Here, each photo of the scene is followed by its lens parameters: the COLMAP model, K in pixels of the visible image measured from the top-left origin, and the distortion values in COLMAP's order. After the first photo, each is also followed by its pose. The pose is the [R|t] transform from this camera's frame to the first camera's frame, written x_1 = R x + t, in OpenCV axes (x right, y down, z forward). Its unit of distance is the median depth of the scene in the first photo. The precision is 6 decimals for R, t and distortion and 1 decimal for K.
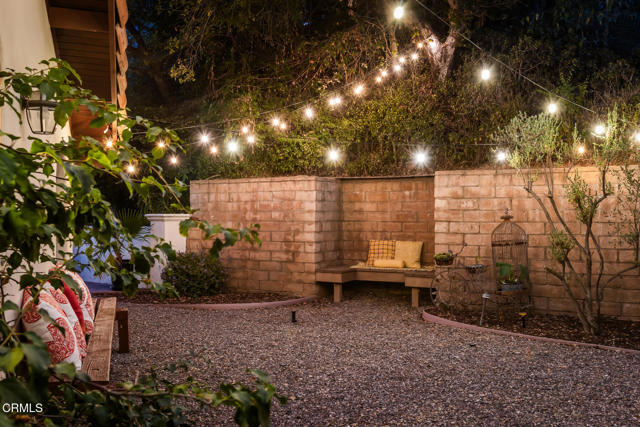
lens RADIAL K [[640.2, 0, 320.1], [0, 640.2, 214.3], [0, 0, 1]] dist [-0.004142, 0.000000]
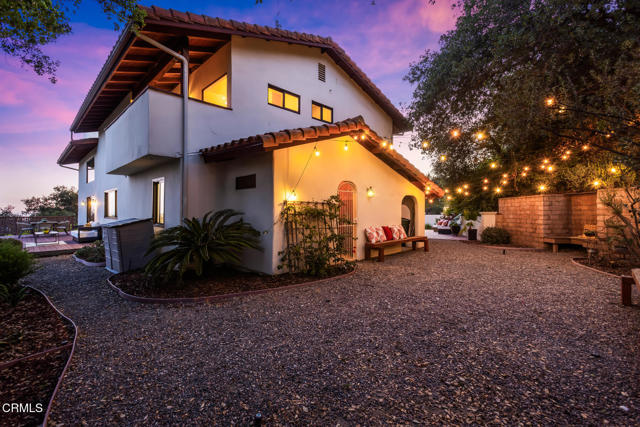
lens RADIAL K [[305.6, 0, 319.9], [0, 305.6, 213.0], [0, 0, 1]] dist [-0.004685, 0.000137]
pose [[0.449440, -0.002569, -0.893307, 0.591339], [0.004691, 0.999989, -0.000516, 0.001104], [0.893298, -0.003959, 0.449447, -0.176024]]
